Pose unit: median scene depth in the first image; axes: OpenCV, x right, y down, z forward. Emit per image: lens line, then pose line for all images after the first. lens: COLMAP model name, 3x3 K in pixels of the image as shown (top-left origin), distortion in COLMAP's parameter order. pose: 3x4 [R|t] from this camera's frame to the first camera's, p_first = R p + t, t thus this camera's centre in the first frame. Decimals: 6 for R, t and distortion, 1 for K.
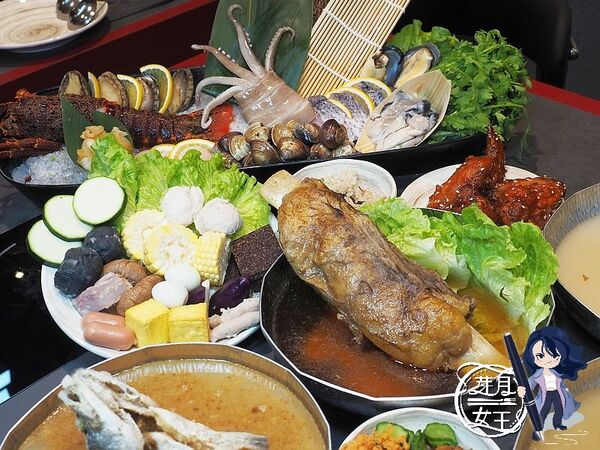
lens RADIAL K [[863.1, 0, 300.4], [0, 863.1, 224.7], [0, 0, 1]] dist [-0.004915, 0.000000]
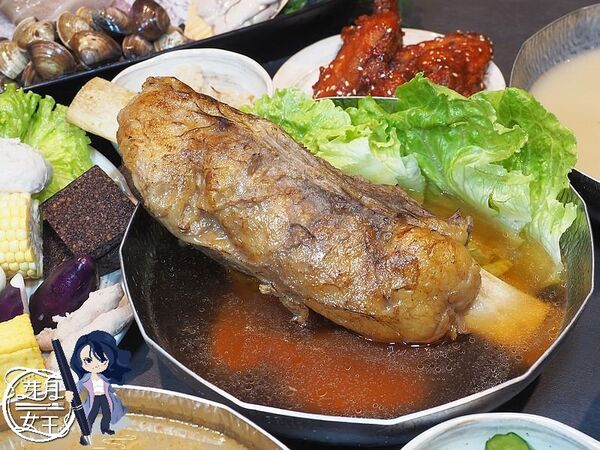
lens RADIAL K [[863.1, 0, 299.1], [0, 863.1, 228.3], [0, 0, 1]] dist [-0.004915, 0.000000]
pose [[0.941547, -0.201459, 0.270007, -0.083464], [0.177491, 0.977878, 0.110686, 0.001351], [-0.286333, -0.056293, 0.956475, 0.395077]]
